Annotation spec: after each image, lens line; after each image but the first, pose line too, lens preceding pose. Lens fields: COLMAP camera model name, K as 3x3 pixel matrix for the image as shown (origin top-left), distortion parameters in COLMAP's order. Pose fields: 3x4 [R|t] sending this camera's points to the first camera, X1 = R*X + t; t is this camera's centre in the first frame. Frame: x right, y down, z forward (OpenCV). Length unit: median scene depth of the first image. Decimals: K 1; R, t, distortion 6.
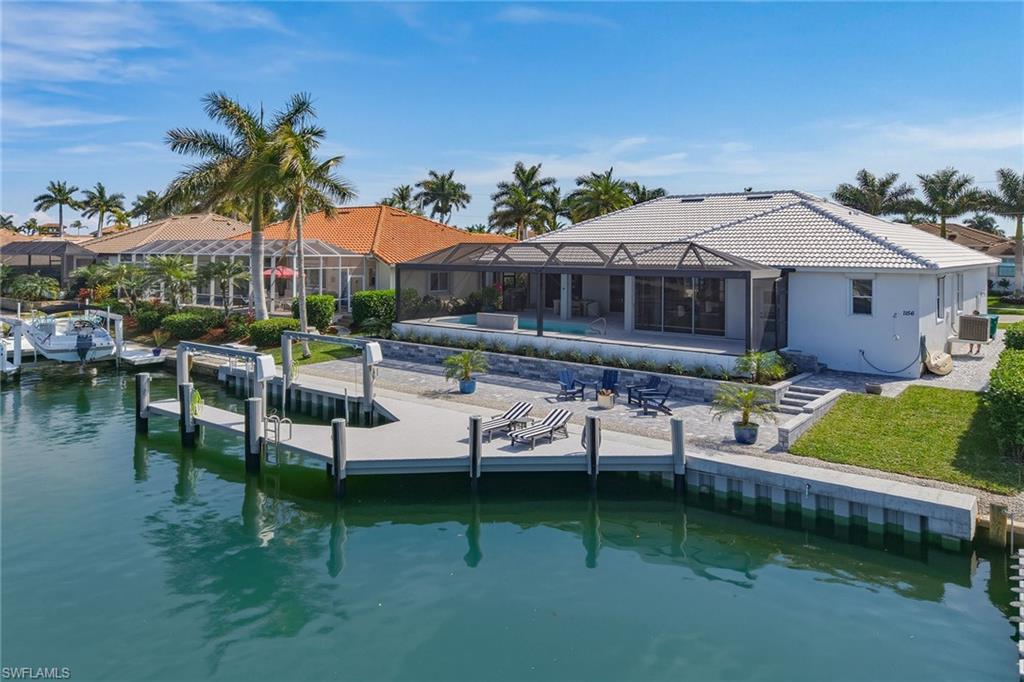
lens RADIAL K [[716.2, 0, 512.0], [0, 716.2, 341.0], [0, 0, 1]] dist [0.007578, -0.028627]
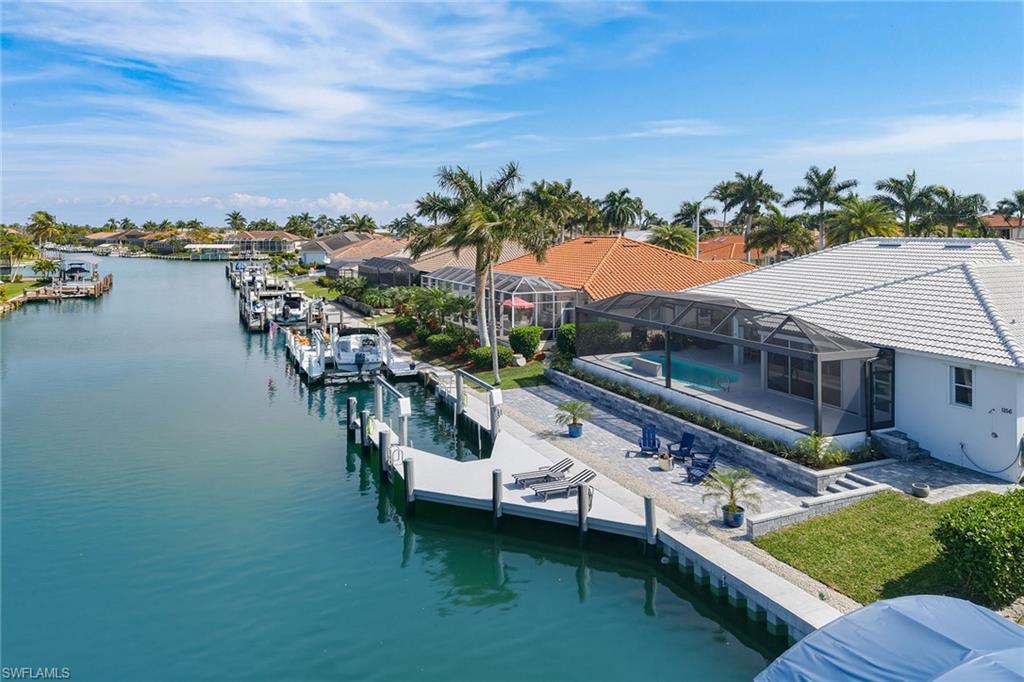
lens RADIAL K [[756.7, 0, 512.0], [0, 756.7, 341.0], [0, 0, 1]] dist [0.006526, -0.092387]
pose [[0.861254, 0.061819, -0.504400, 0.357656], [-0.042494, 0.997858, 0.049738, -0.108747], [0.506395, -0.021403, 0.862036, -0.094187]]
